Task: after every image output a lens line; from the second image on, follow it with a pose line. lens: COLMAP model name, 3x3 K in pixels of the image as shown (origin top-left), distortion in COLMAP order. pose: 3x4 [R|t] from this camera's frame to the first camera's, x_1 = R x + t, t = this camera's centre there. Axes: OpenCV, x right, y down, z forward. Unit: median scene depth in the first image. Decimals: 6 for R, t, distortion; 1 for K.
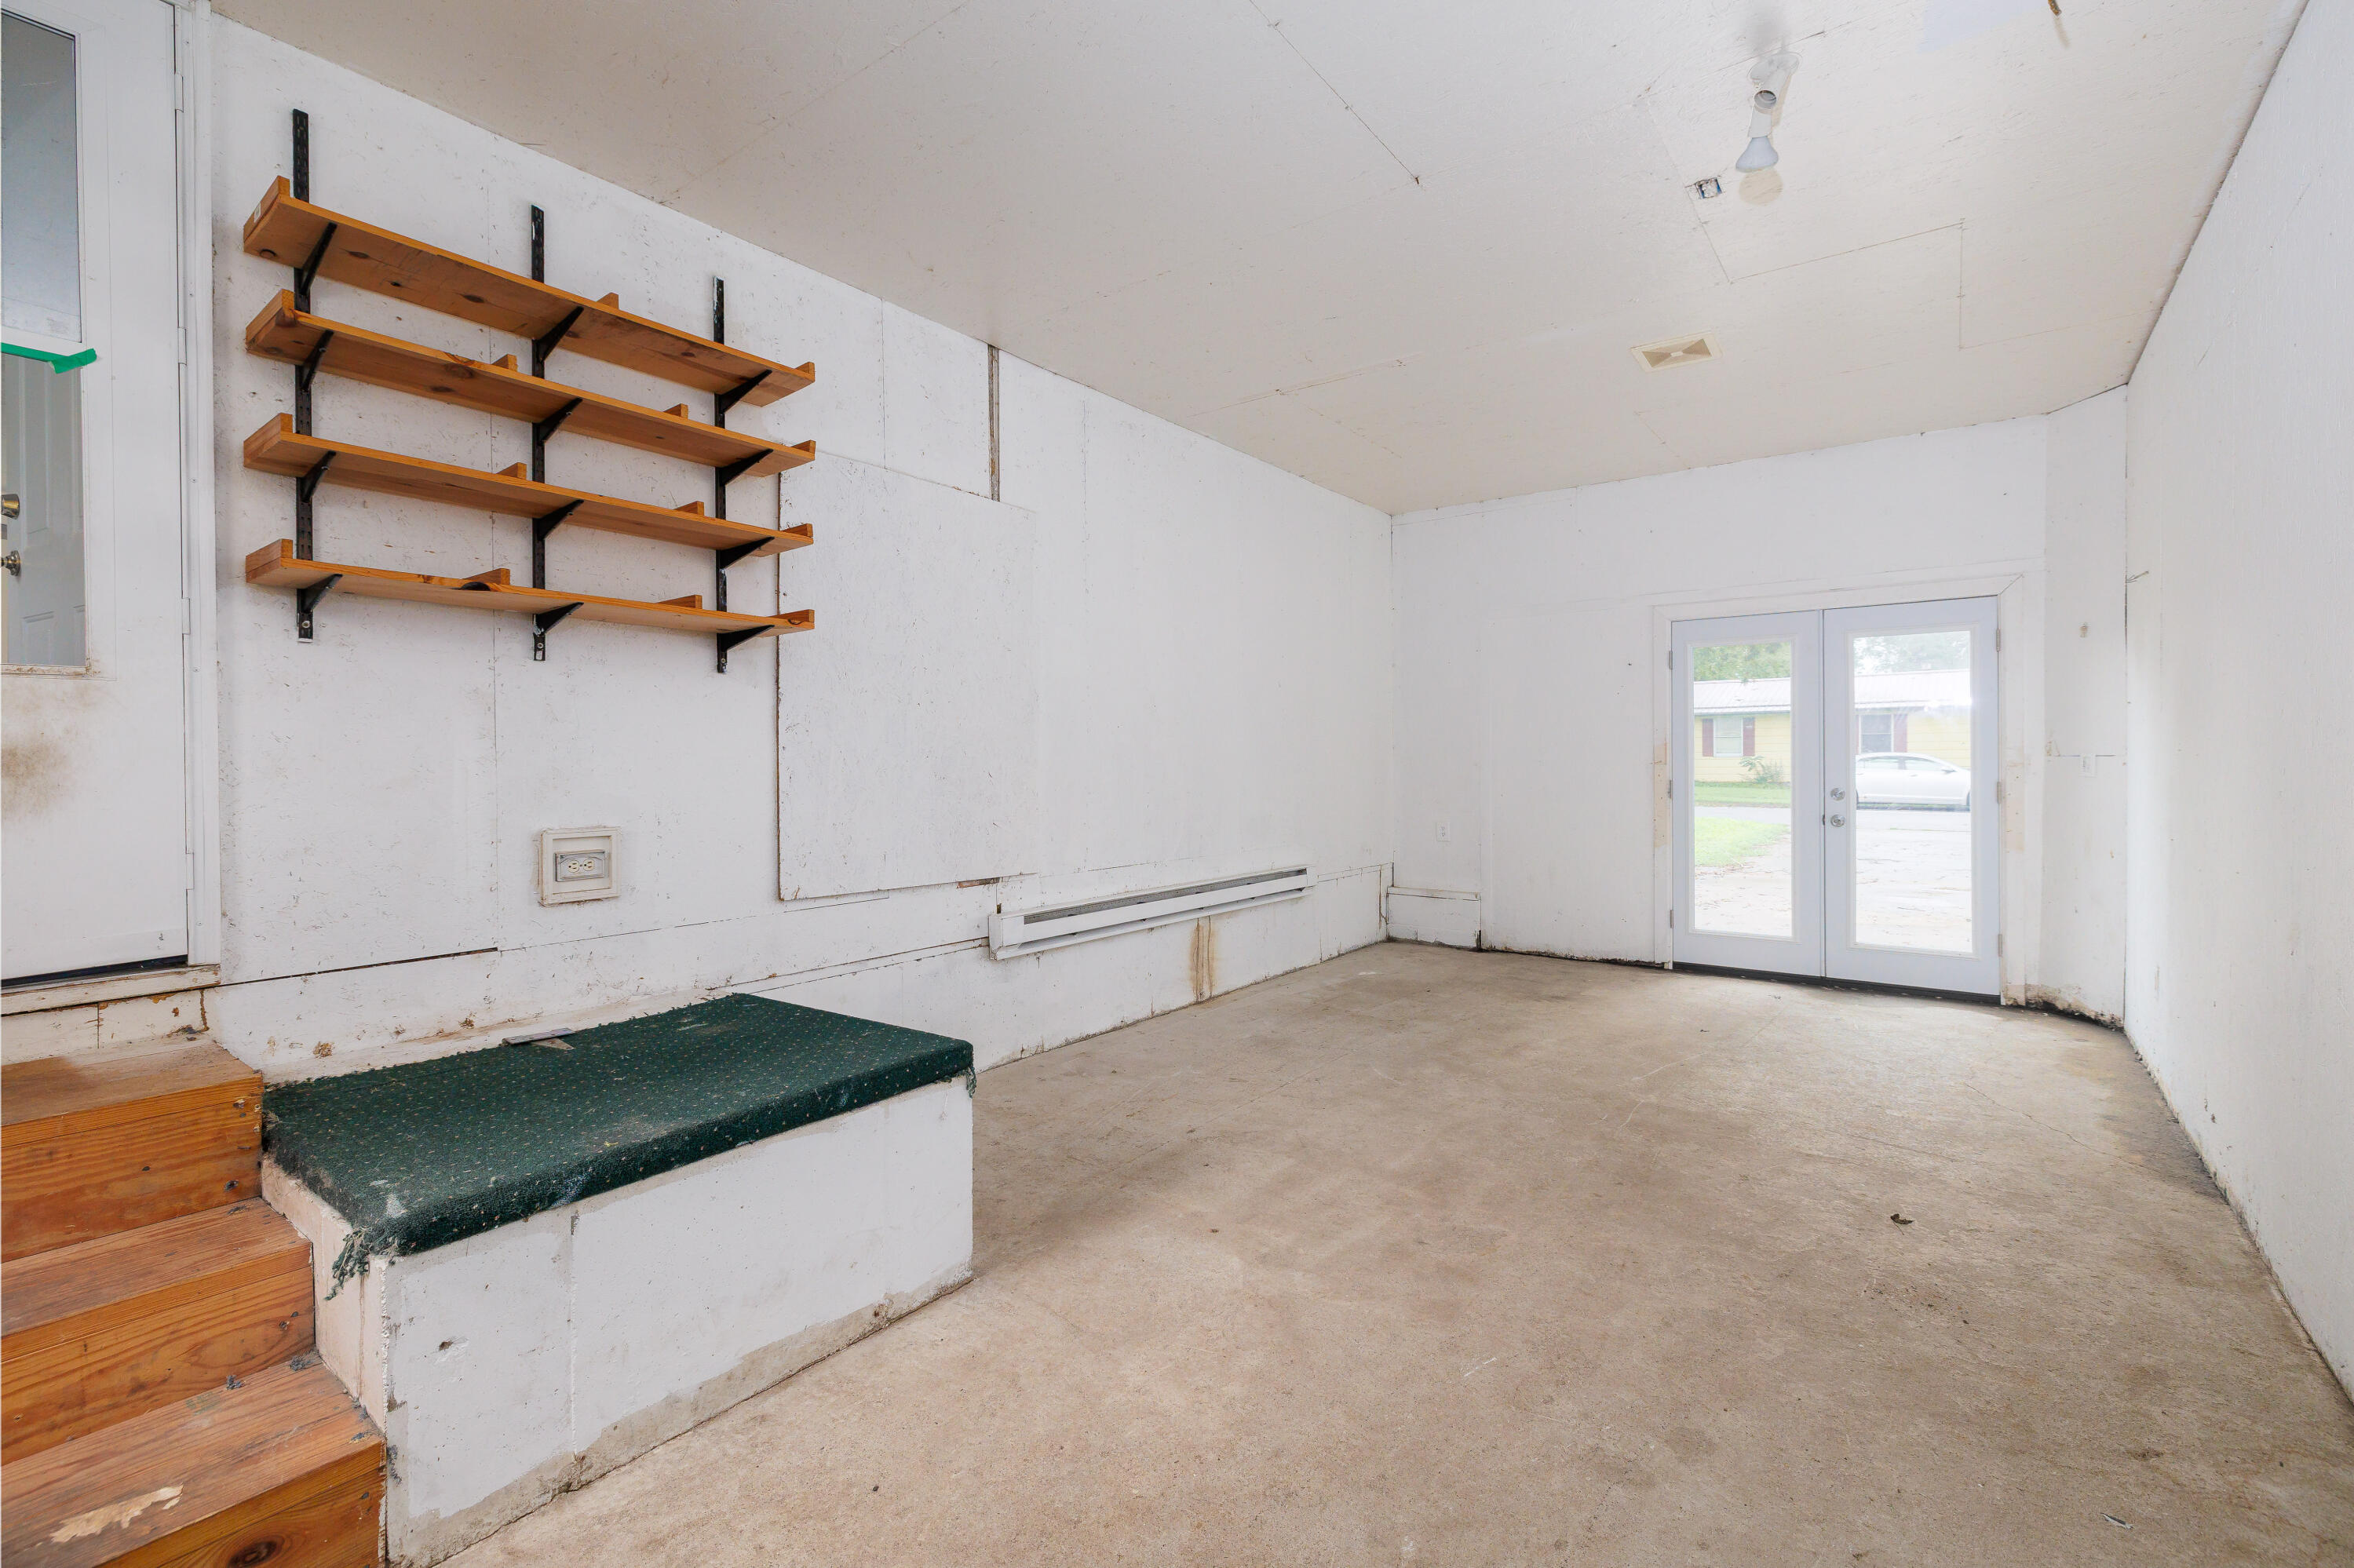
lens RADIAL K [[1009.3, 0, 1177.7], [0, 1009.3, 773.1], [0, 0, 1]] dist [0.000403, -0.000117]
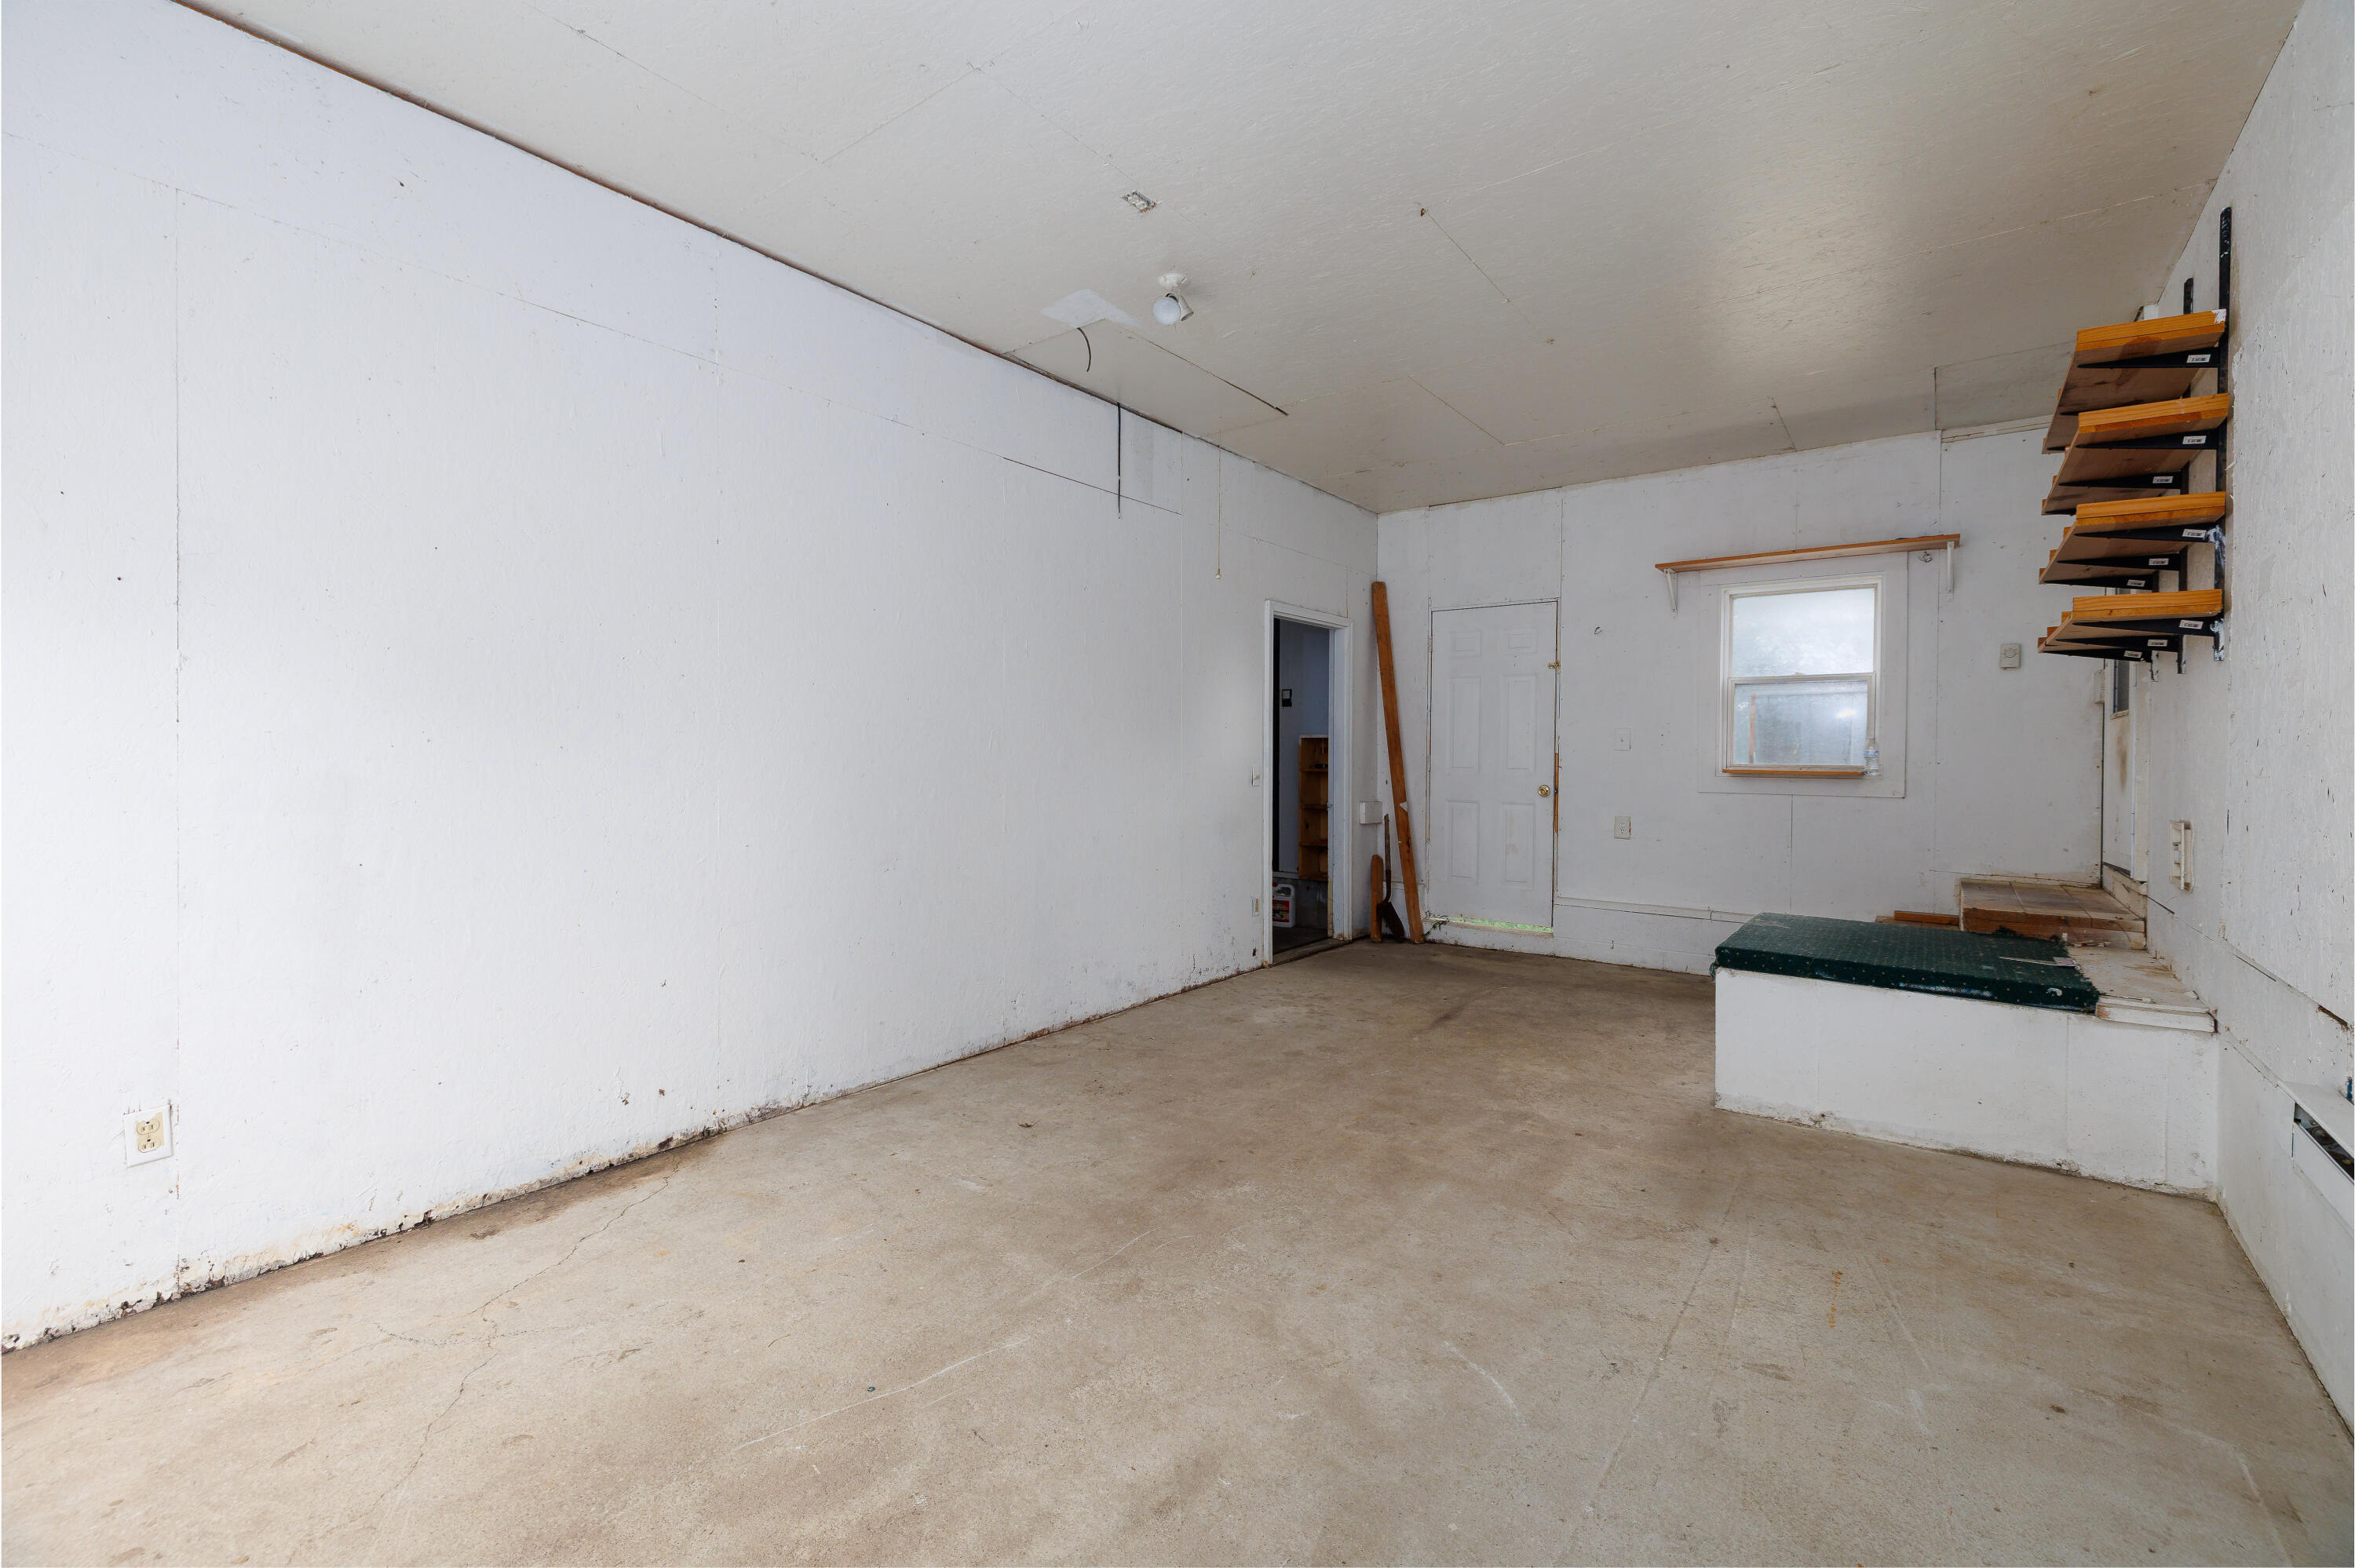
lens RADIAL K [[1009.7, 0, 1176.8], [0, 1009.7, 769.5], [0, 0, 1]] dist [0.000403, -0.000117]
pose [[-0.999931, -0.002141, -0.011573, 0.502432], [-0.002457, 0.999621, 0.027403, -0.024639], [0.011510, 0.027429, -0.999557, 2.049048]]
